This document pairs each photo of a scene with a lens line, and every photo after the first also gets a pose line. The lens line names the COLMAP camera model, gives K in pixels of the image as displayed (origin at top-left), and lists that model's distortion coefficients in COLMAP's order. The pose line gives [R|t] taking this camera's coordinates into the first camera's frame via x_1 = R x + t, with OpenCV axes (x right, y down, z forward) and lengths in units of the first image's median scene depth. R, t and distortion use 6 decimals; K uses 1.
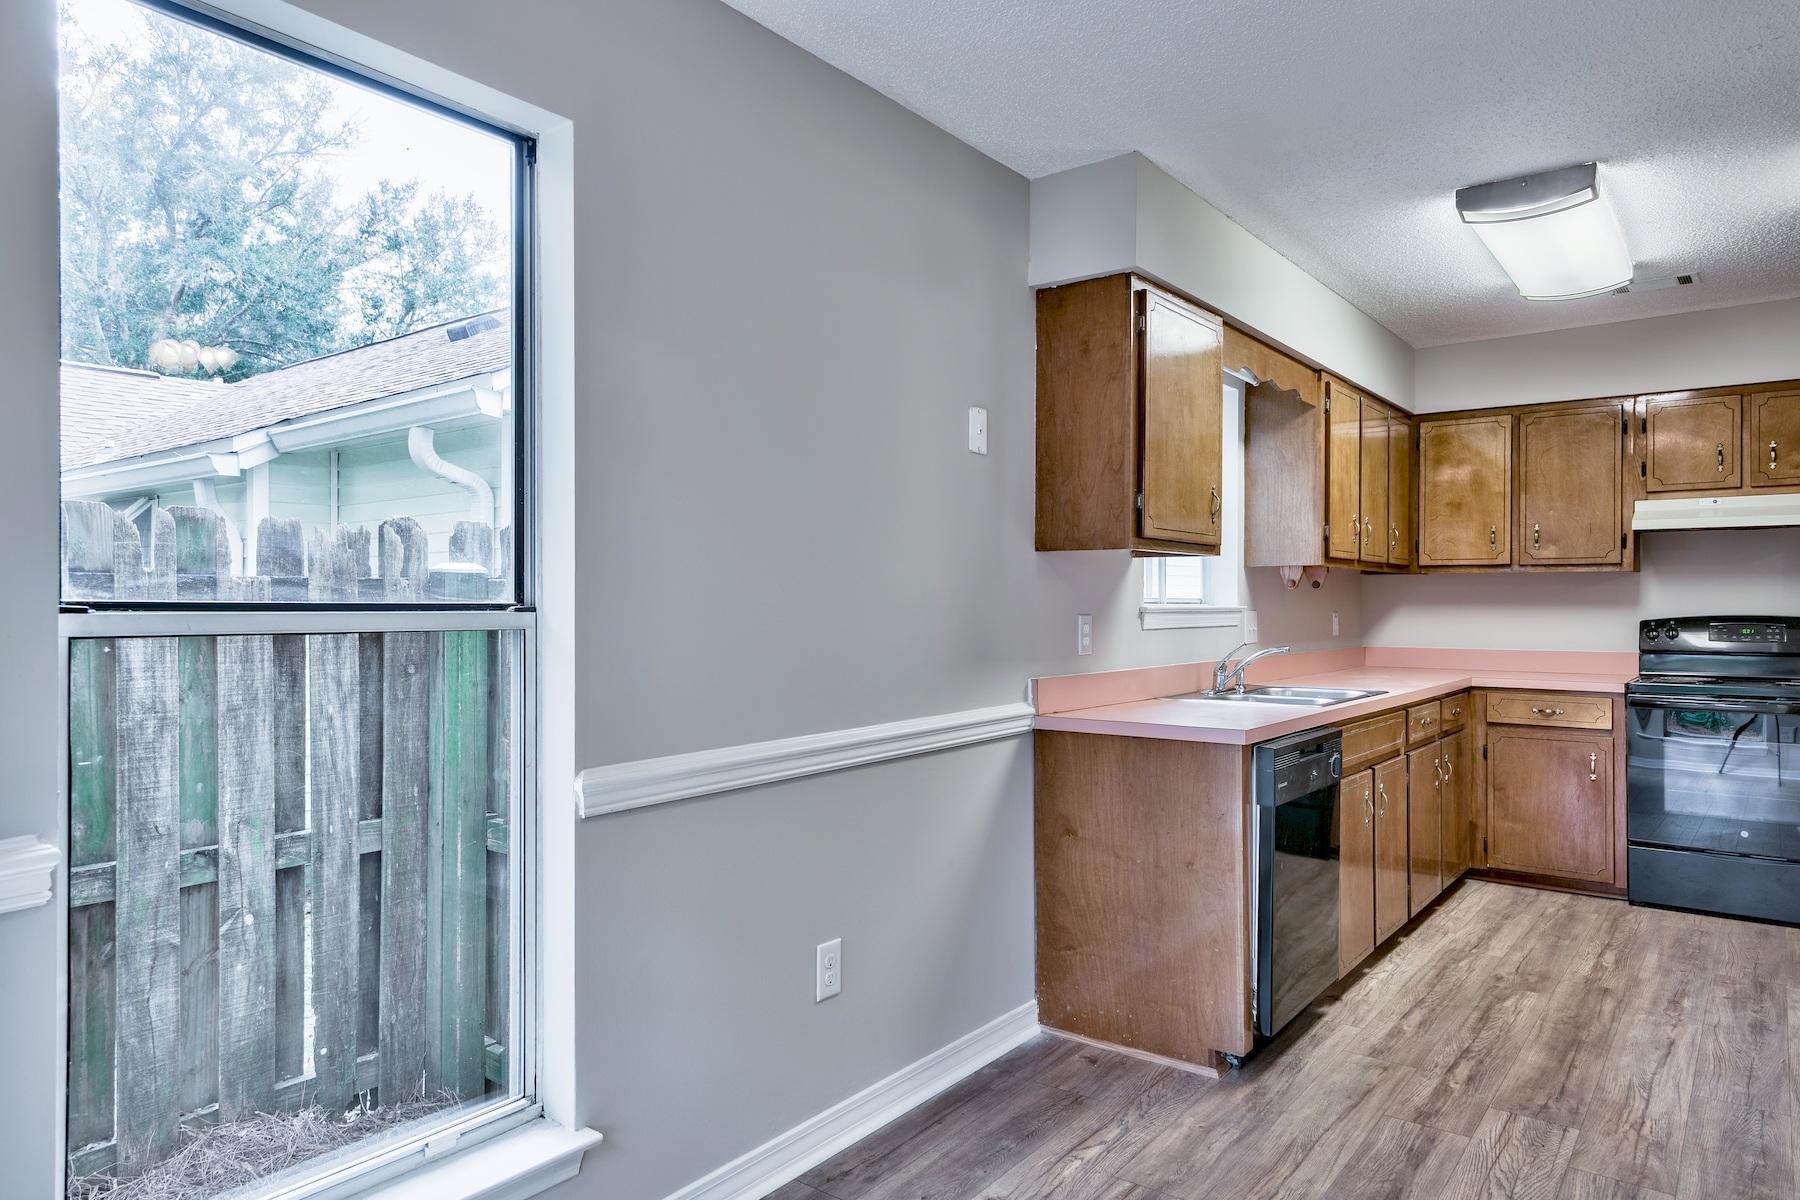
lens RADIAL K [[1120.0, 0, 900.0], [0, 1120.0, 600.0], [0, 0, 1]] dist [-0.000416, -0.000002]
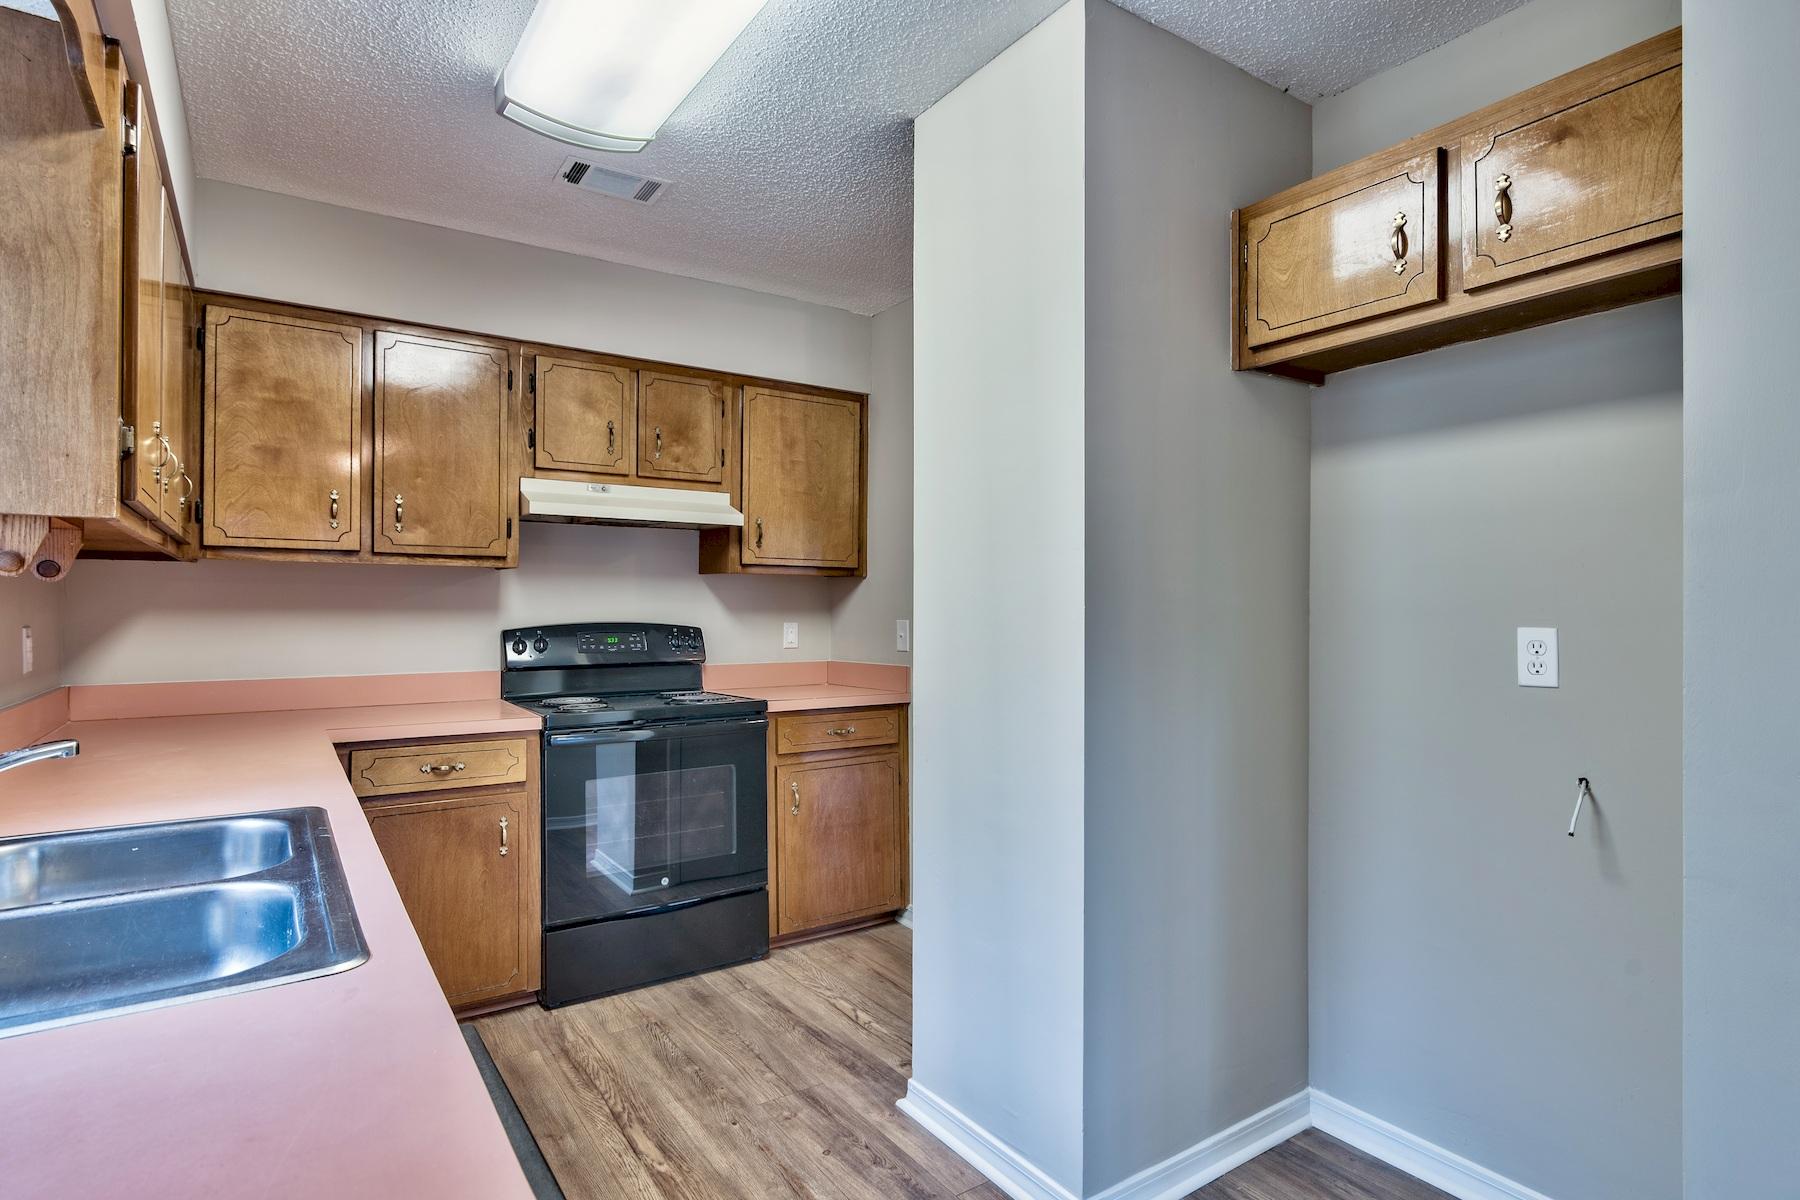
lens RADIAL K [[913.3, 0, 864.8], [0, 913.3, 605.6], [0, 0, 1]] dist [0.000267, 0.000216]
pose [[0.323676, 0.001427, 0.946167, 0.134252], [-0.002586, 0.999996, -0.000624, 0.000298], [-0.946165, -0.002245, 0.323678, 0.572483]]
